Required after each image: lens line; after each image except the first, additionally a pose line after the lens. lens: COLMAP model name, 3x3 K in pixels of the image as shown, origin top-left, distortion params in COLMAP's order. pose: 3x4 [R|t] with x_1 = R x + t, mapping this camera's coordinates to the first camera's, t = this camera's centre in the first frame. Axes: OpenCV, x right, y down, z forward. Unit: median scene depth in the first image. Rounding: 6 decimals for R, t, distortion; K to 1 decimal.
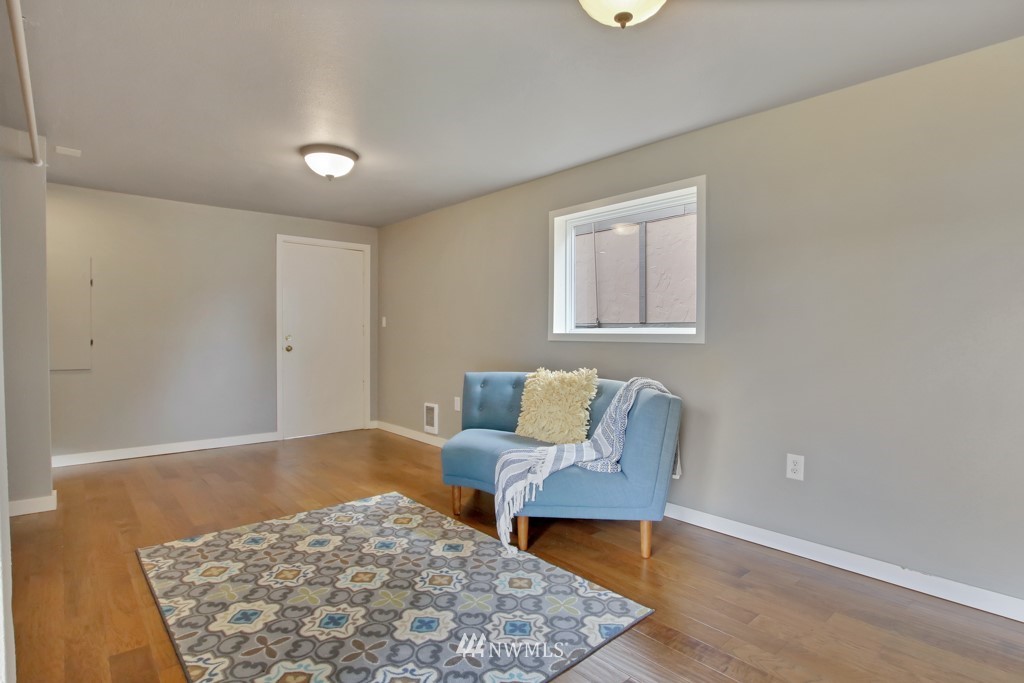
lens RADIAL K [[519.8, 0, 502.7], [0, 519.8, 342.3], [0, 0, 1]] dist [-0.031038, 0.006117]
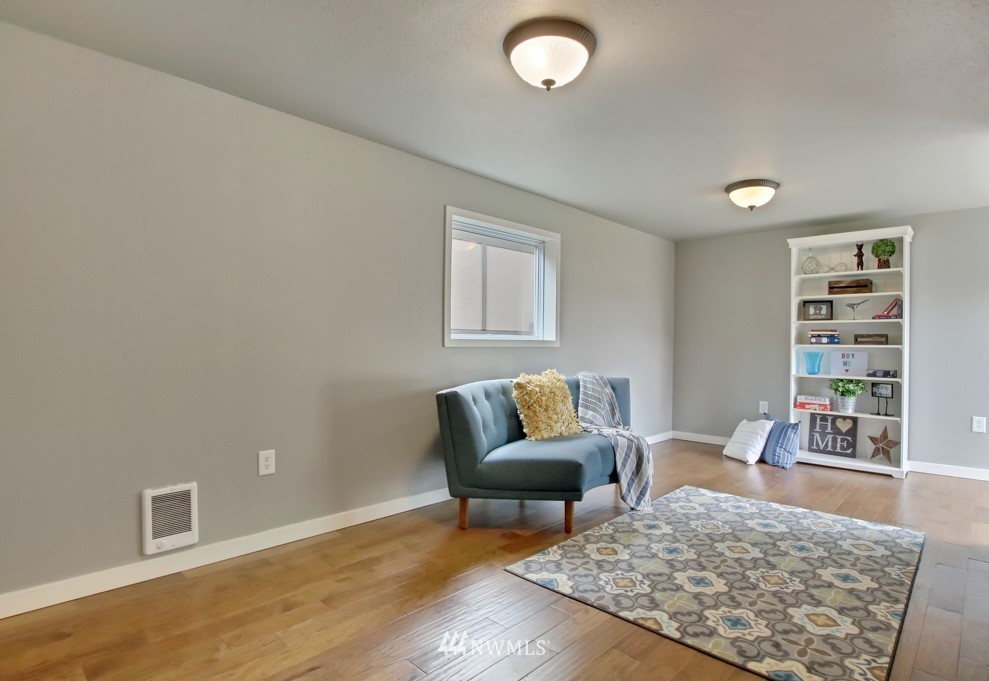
lens RADIAL K [[518.5, 0, 514.6], [0, 518.5, 343.9], [0, 0, 1]] dist [-0.027428, 0.002679]
pose [[-0.108148, -0.014662, 0.994027, -1.203325], [0.000761, 0.999890, 0.014831, -0.031774], [-0.994135, 0.002361, -0.108125, 1.425393]]
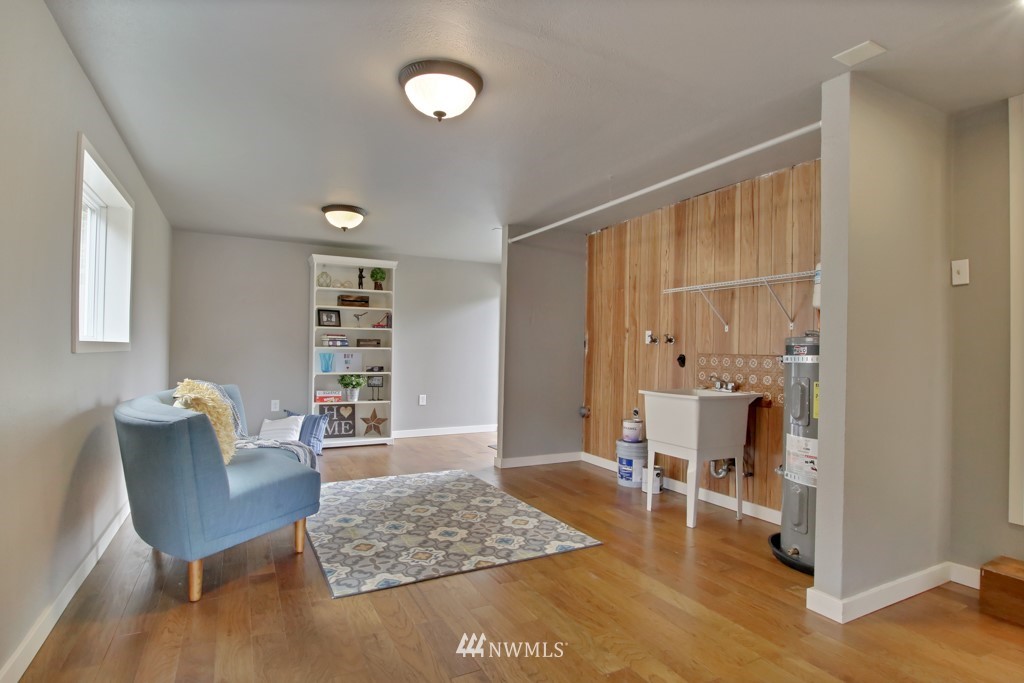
lens RADIAL K [[519.8, 0, 507.2], [0, 519.8, 343.0], [0, 0, 1]] dist [-0.031038, 0.006117]
pose [[-0.973219, -0.019823, 0.229022, -0.742698], [-0.019804, 0.999801, 0.002381, -0.037456], [-0.229024, -0.002219, -0.973418, 2.104564]]
